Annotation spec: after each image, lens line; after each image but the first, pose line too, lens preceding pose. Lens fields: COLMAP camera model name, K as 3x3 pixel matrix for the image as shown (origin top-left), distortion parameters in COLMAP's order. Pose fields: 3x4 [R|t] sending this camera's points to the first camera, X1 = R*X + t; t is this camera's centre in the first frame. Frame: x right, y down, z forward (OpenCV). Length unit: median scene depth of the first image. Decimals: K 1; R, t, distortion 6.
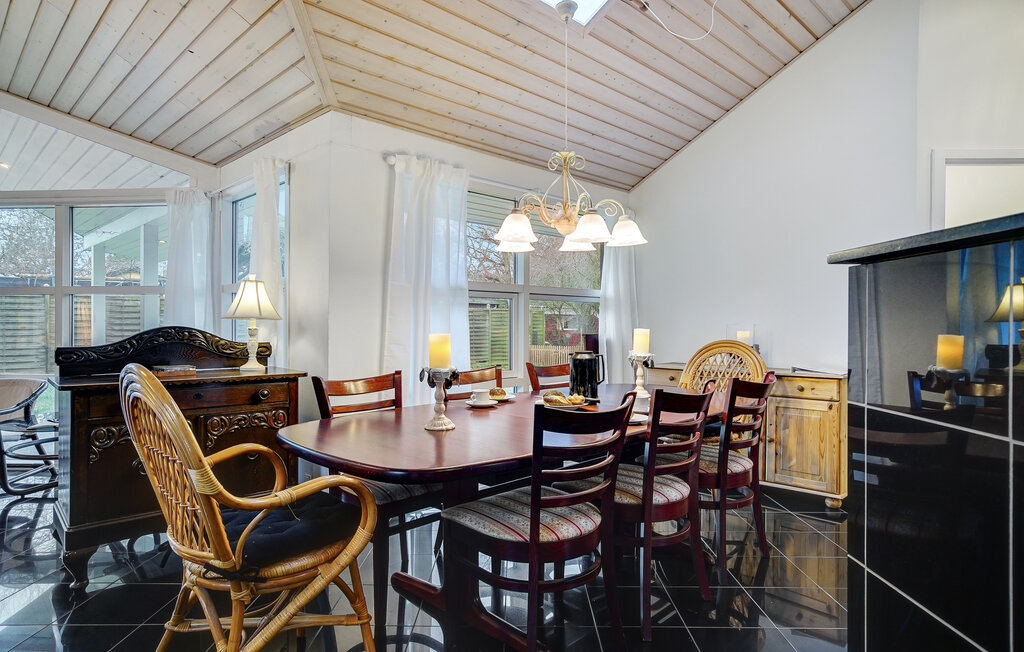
lens RADIAL K [[584.1, 0, 509.1], [0, 584.1, 324.4], [0, 0, 1]] dist [-0.023397, 0.001048]
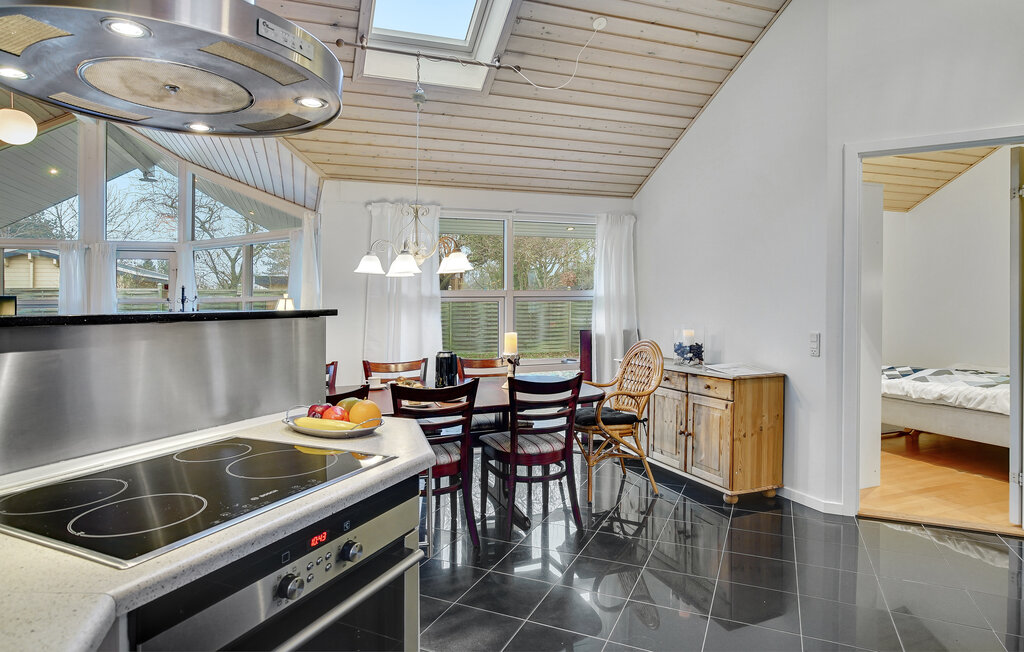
lens RADIAL K [[583.0, 0, 512.8], [0, 583.0, 303.6], [0, 0, 1]] dist [-0.028378, 0.001278]
pose [[0.908800, -0.013206, -0.417024, 0.637692], [0.012741, 0.999911, -0.003901, -0.042405], [0.417038, -0.001768, 0.908887, -0.107109]]
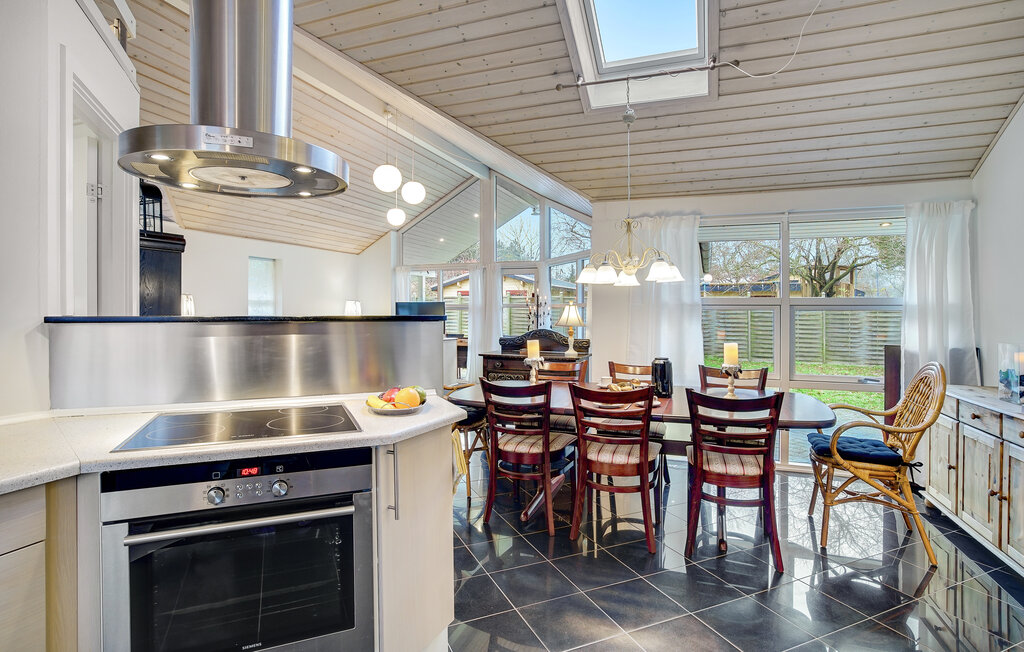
lens RADIAL K [[525.4, 0, 498.2], [0, 525.4, 307.1], [0, 0, 1]] dist [-0.007818, 0.004120]
pose [[0.417135, -0.007337, -0.908815, 0.846518], [-0.004490, 0.999939, -0.010133, -0.045056], [0.908833, 0.008307, 0.417076, 0.109074]]
